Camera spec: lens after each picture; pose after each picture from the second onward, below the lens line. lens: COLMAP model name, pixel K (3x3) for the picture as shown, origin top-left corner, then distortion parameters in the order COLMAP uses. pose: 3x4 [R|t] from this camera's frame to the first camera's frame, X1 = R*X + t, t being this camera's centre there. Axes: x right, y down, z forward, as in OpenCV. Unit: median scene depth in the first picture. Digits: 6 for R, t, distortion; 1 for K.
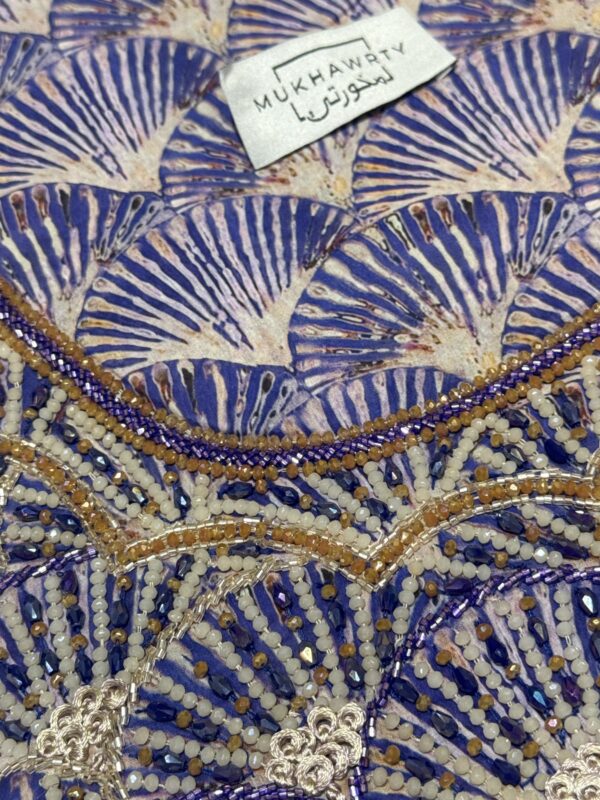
lens RADIAL K [[1323.6, 0, 296.6], [0, 1323.6, 402.8], [0, 0, 1]] dist [0.139729, 0.000000]
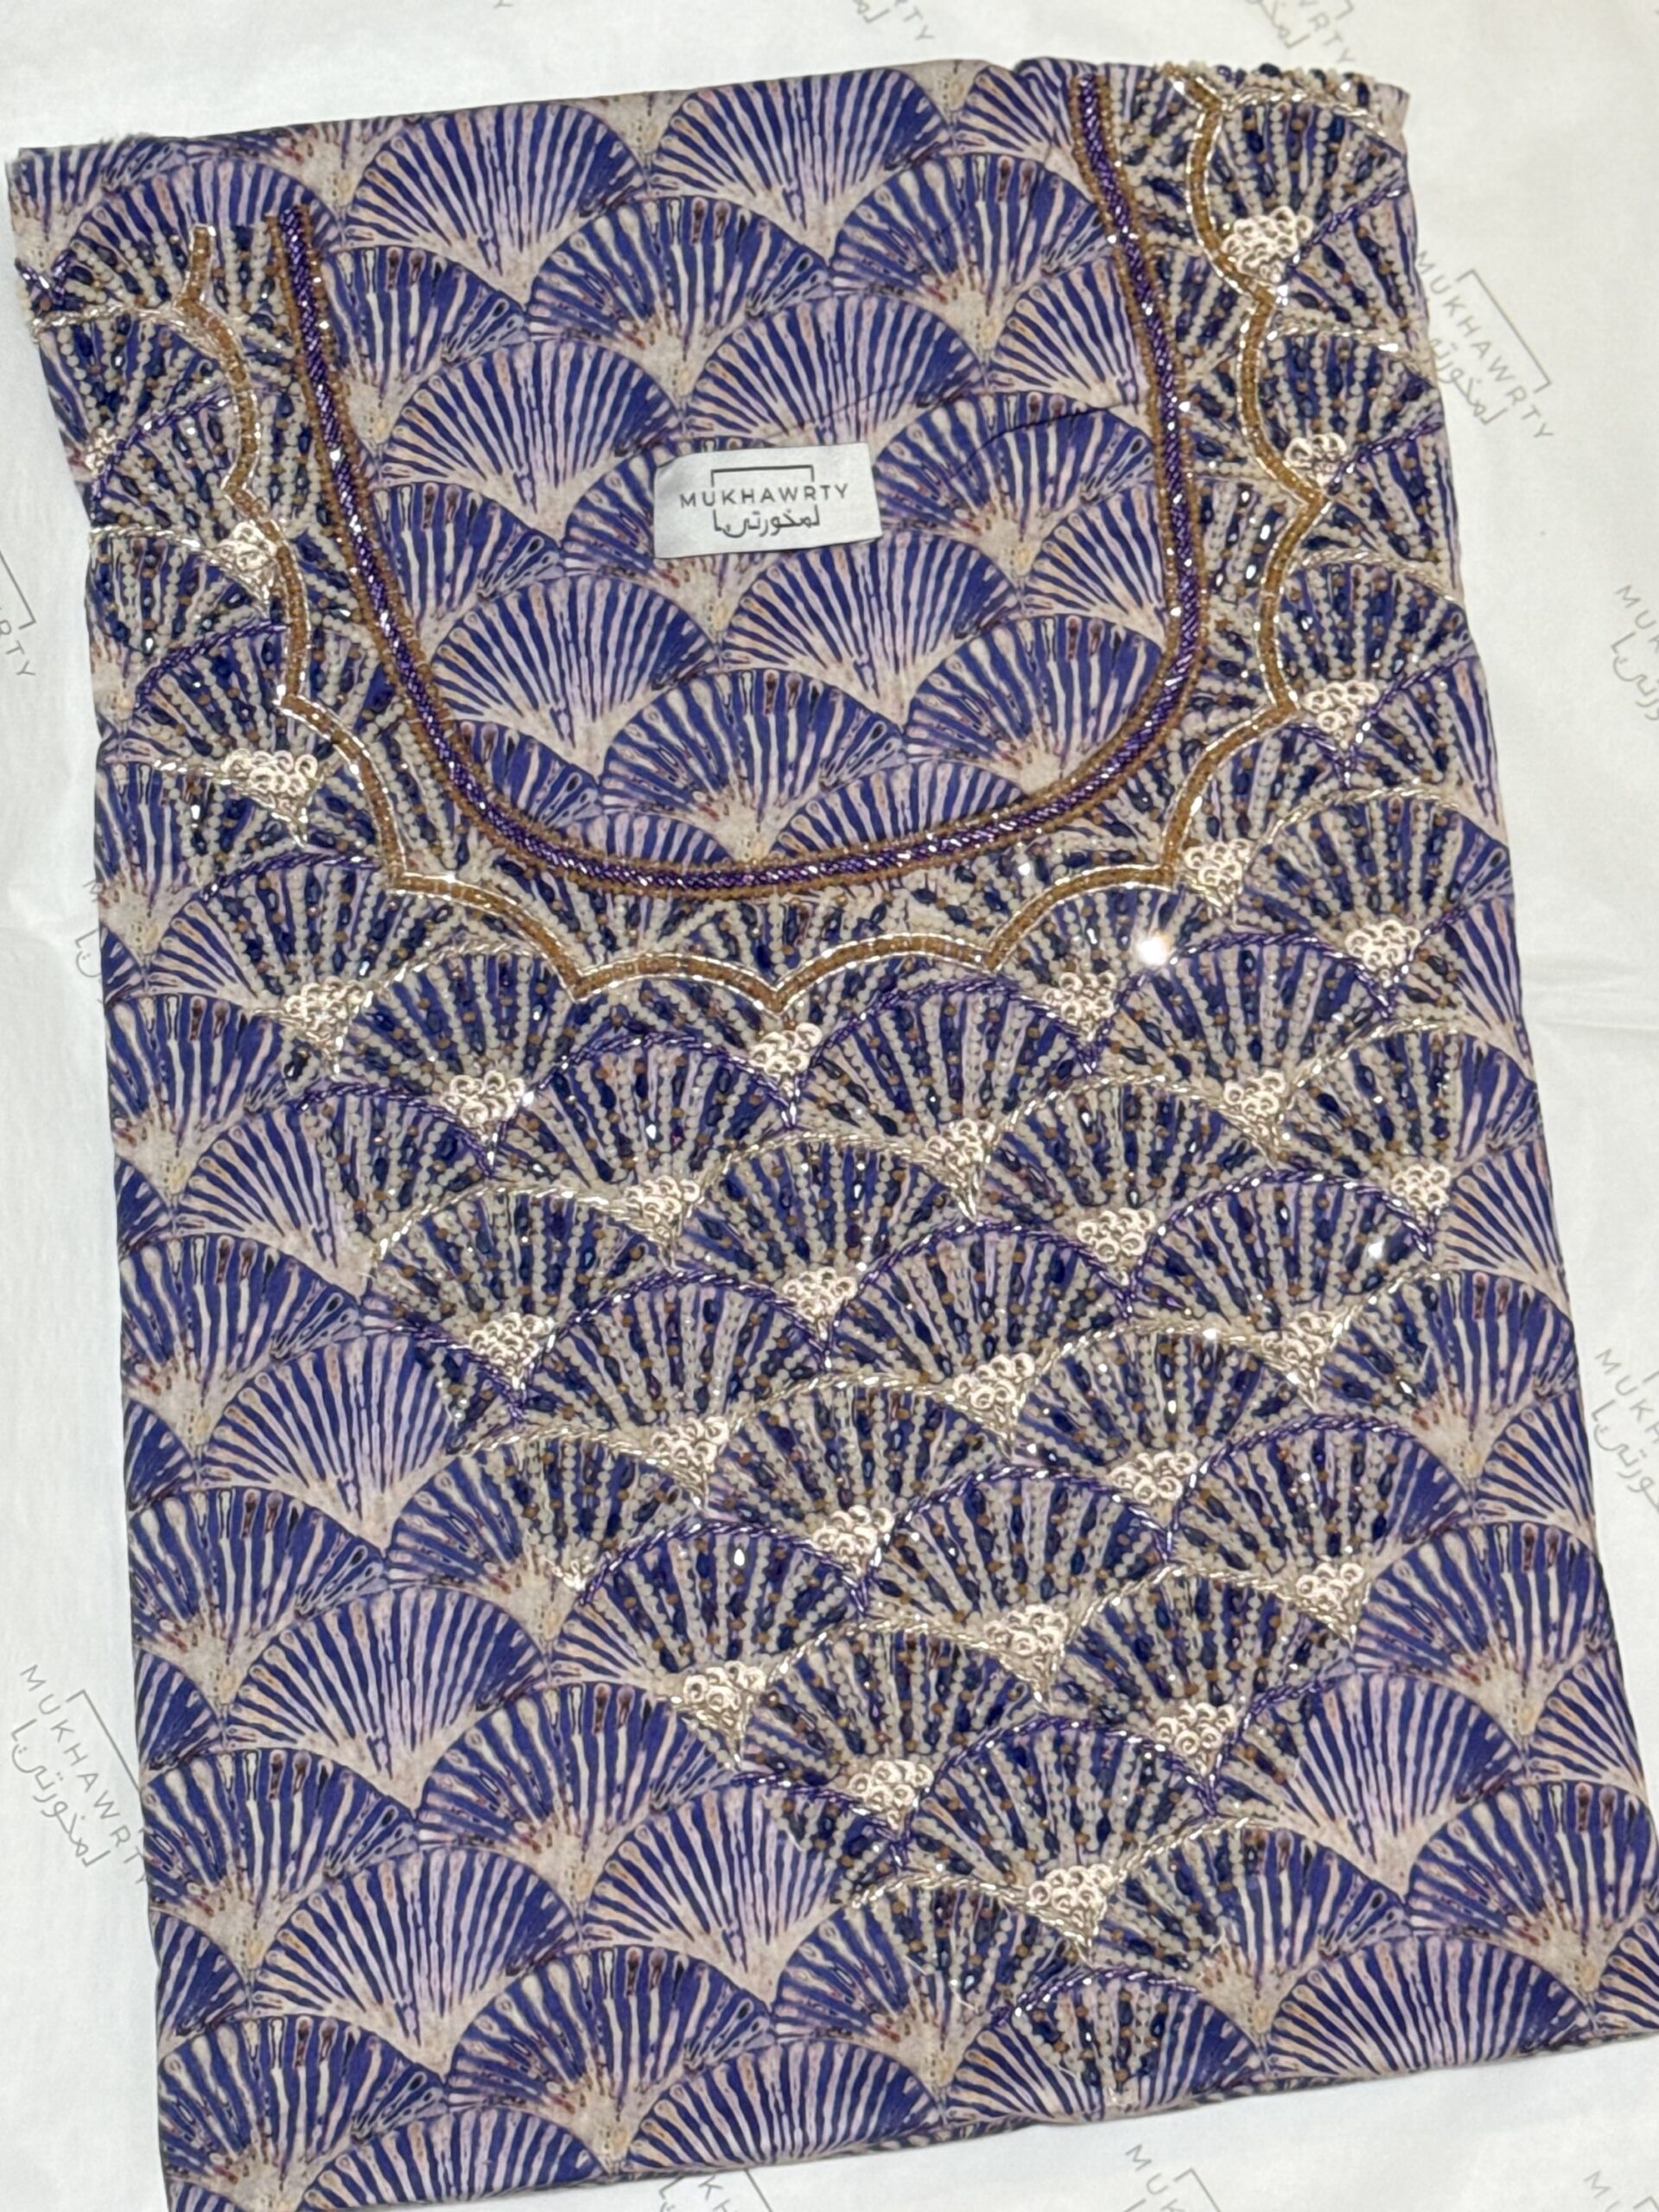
lens RADIAL K [[4330.5, 0, 829.3], [0, 4330.5, 1099.8], [0, 0, 1]] dist [0.219099, 0.000000]
pose [[0.908766, 0.402050, 0.111800, -0.137134], [-0.415299, 0.845103, 0.336643, -1.194914], [0.040865, -0.352360, 0.934972, -2.703929]]
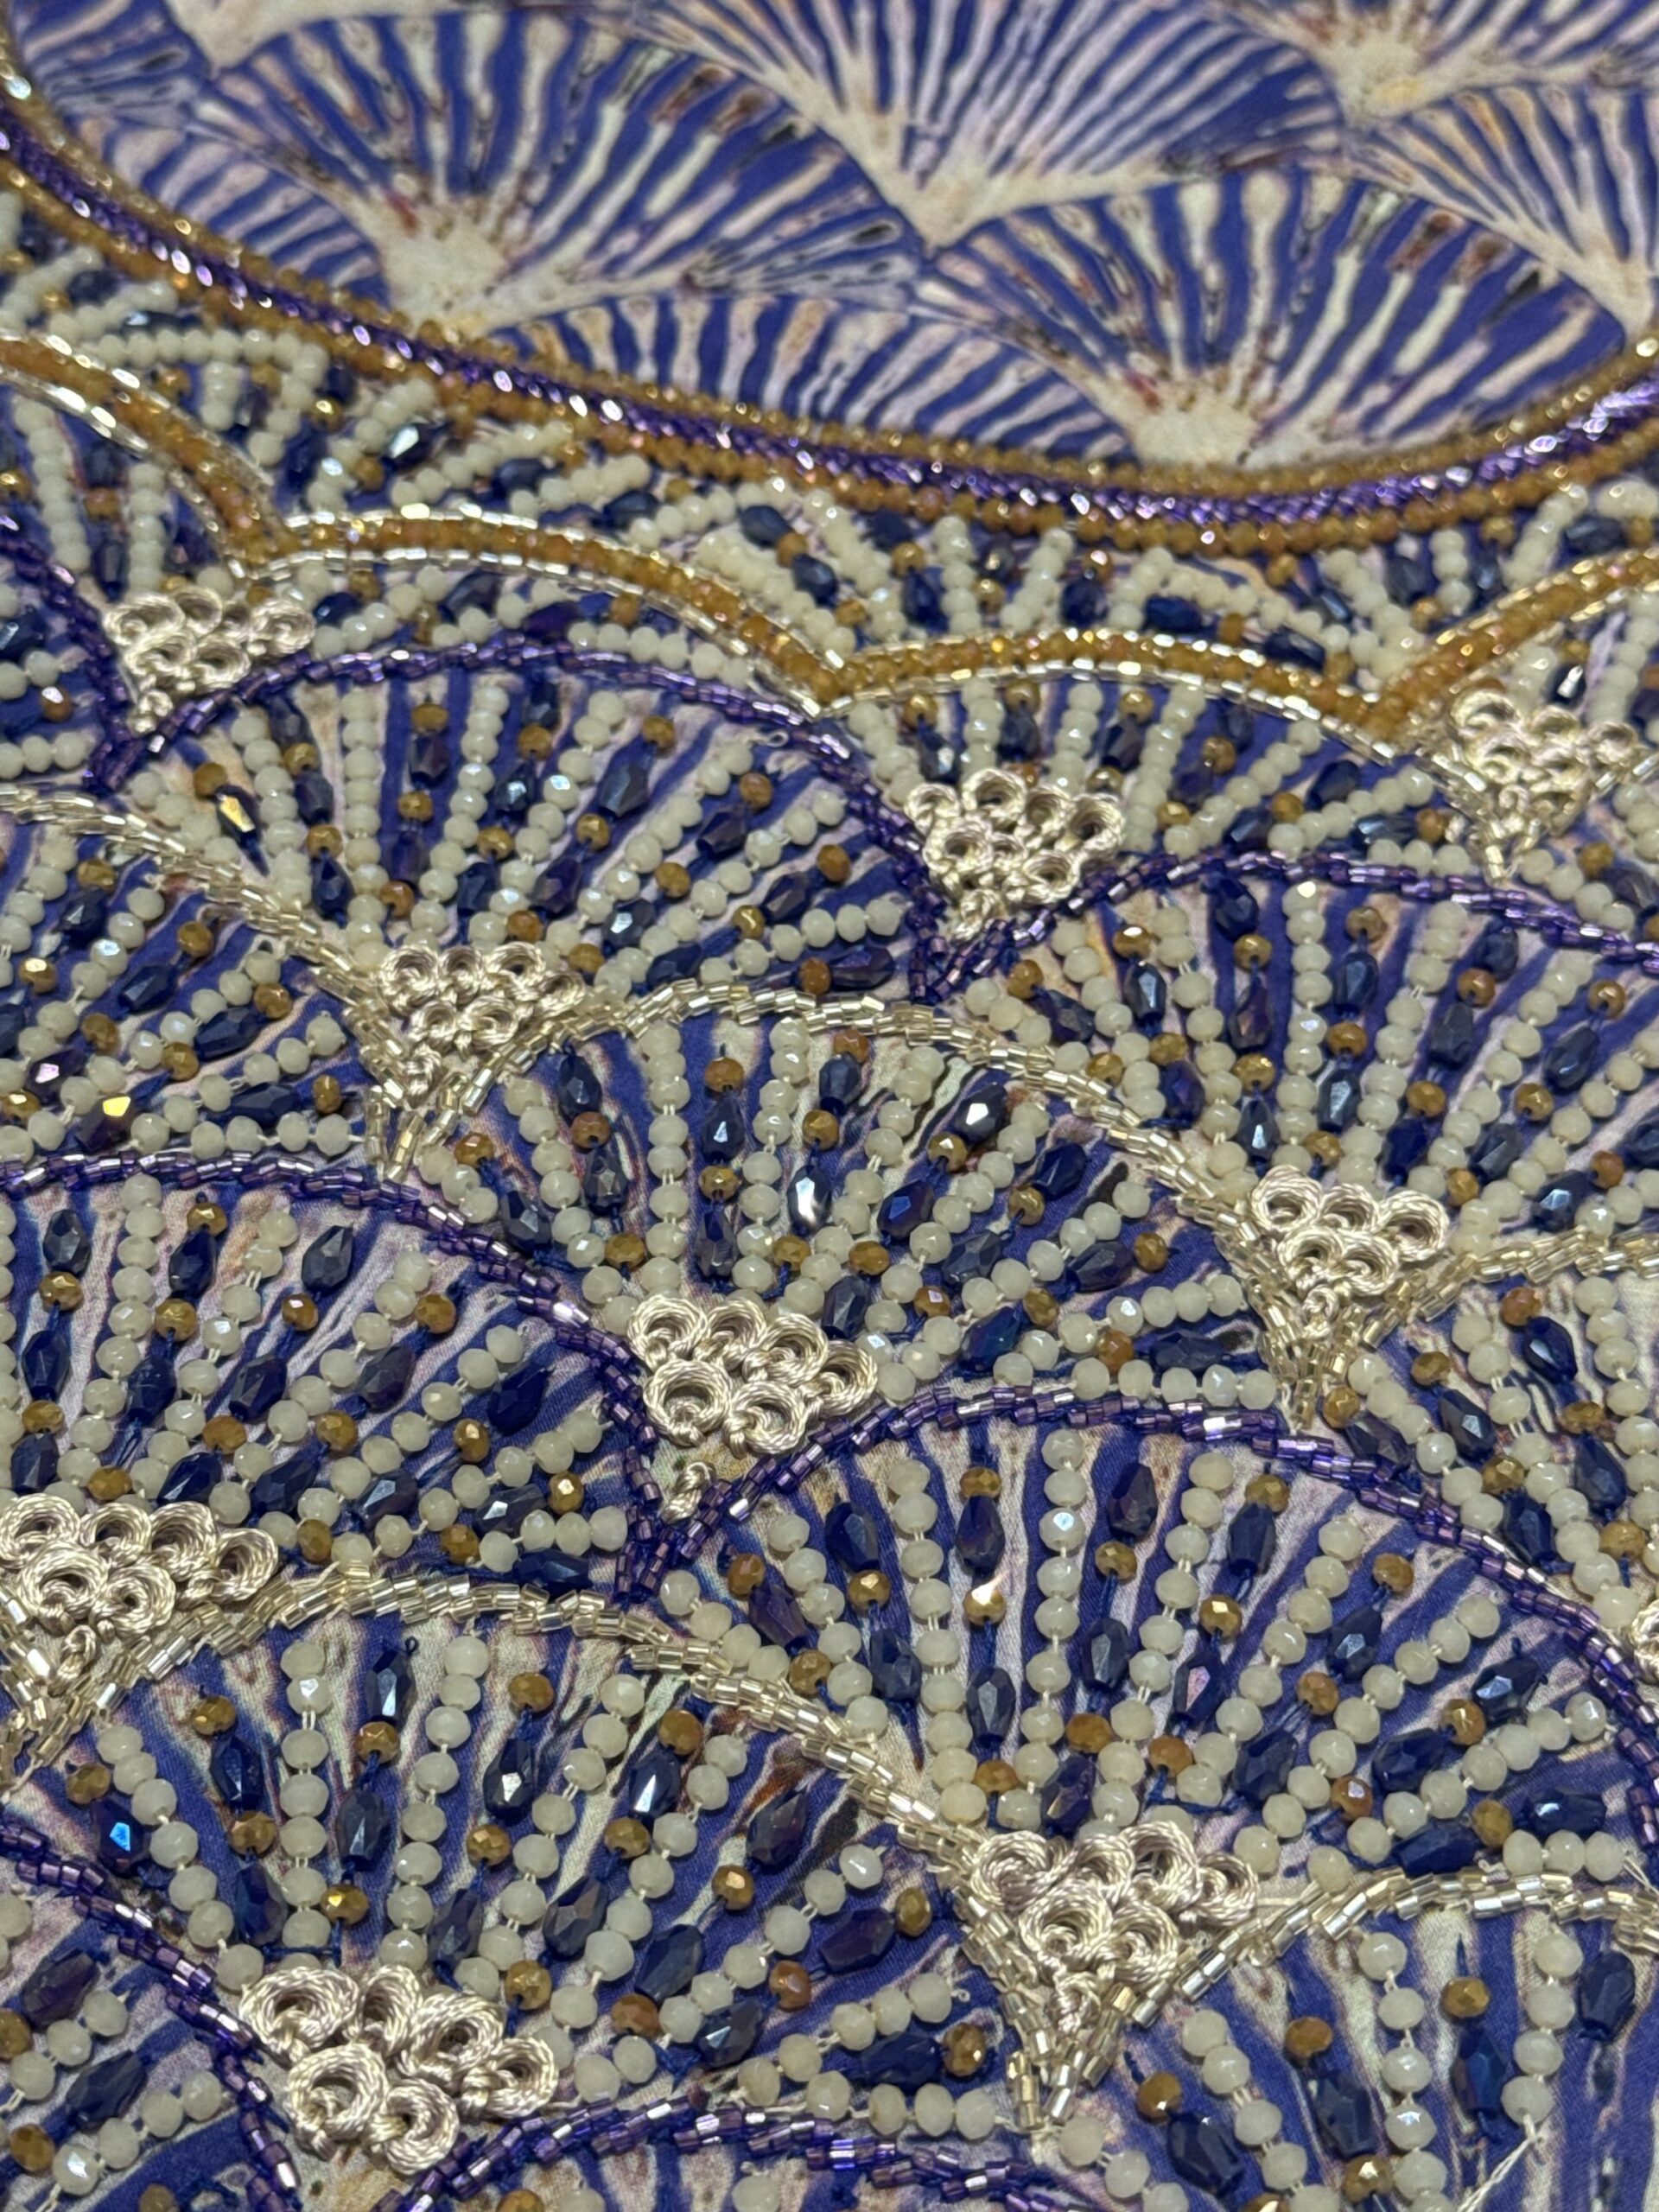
lens RADIAL K [[3659.8, 0, 821.1], [0, 3659.8, 1117.9], [0, 0, 1]] dist [0.139729, 0.000000]
pose [[0.611748, 0.706013, -0.356806, 0.905281], [-0.729239, 0.678114, 0.091497, -0.055005], [0.306553, 0.204224, 0.929687, -0.071230]]
